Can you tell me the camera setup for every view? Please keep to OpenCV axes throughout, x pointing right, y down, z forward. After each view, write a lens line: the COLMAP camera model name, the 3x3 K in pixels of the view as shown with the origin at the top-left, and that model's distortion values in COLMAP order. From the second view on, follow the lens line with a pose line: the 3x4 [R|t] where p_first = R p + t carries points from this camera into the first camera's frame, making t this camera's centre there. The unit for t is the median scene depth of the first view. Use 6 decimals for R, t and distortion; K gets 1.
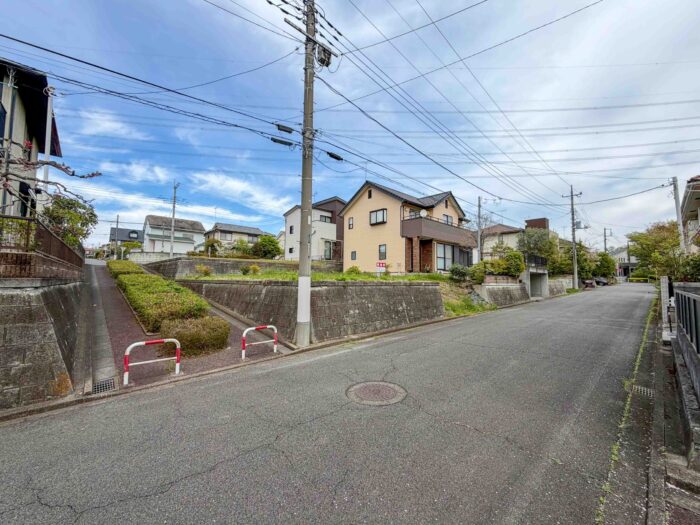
lens RADIAL K [[285.5, 0, 348.5], [0, 285.5, 262.5], [0, 0, 1]] dist [0.001497, 0.000212]
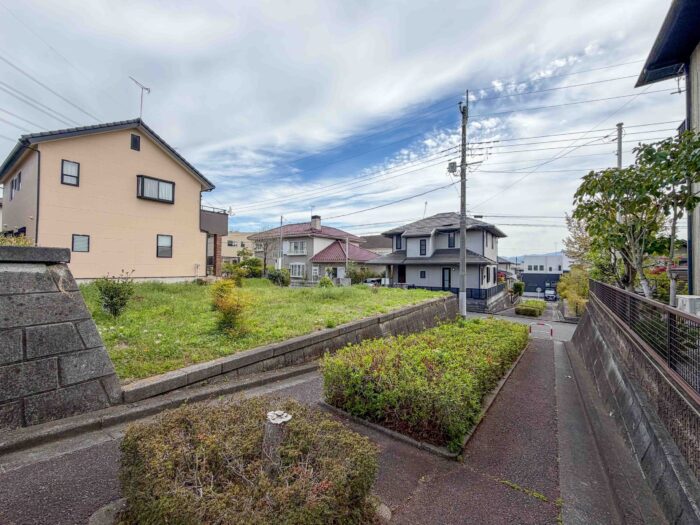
lens RADIAL K [[289.2, 0, 350.0], [0, 289.2, 262.5], [0, 0, 1]] dist [0.002003, 0.000205]
pose [[-0.219850, 0.004260, 0.975524, -0.624755], [-0.075413, 0.996924, -0.021349, -0.016537], [-0.972614, -0.078261, -0.218853, 0.715476]]
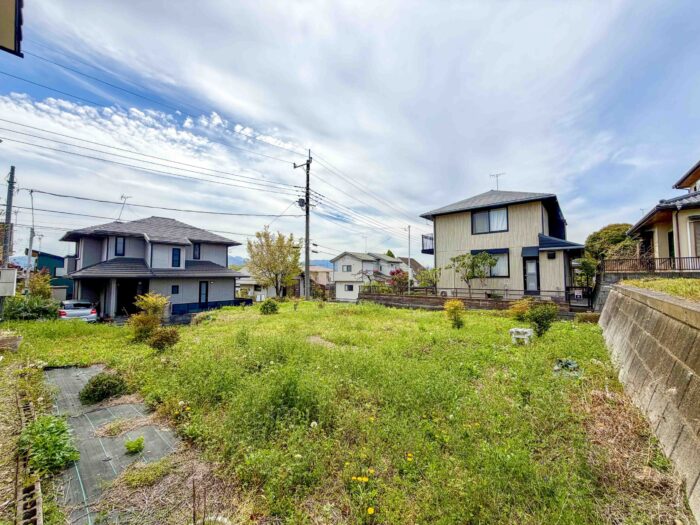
lens RADIAL K [[285.6, 0, 338.9], [0, 285.6, 262.7], [0, 0, 1]] dist [-0.000856, -0.000040]
pose [[-0.993419, -0.015538, -0.113474, -0.047890], [-0.002711, 0.993667, -0.112335, 0.000441], [0.114501, -0.111288, -0.987170, 1.168942]]
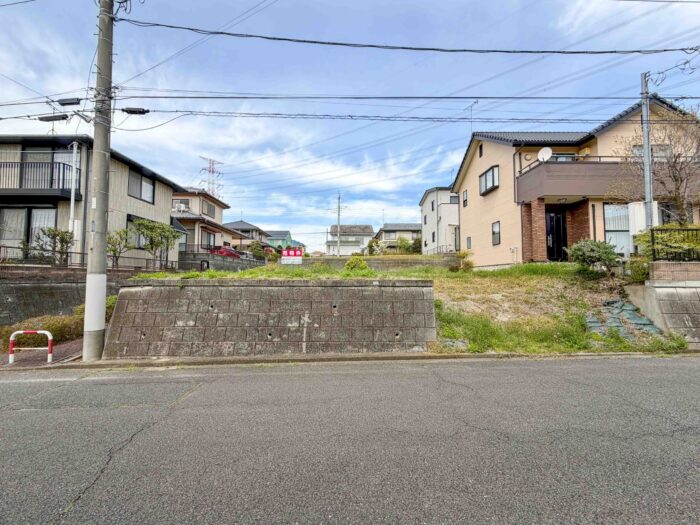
lens RADIAL K [[285.5, 0, 348.5], [0, 285.5, 262.5], [0, 0, 1]] dist [0.001497, 0.000212]
pose [[0.739125, -0.045924, -0.672001, 0.299918], [0.050206, 0.998654, -0.013026, 0.020758], [0.671695, -0.024111, 0.740435, 0.290448]]
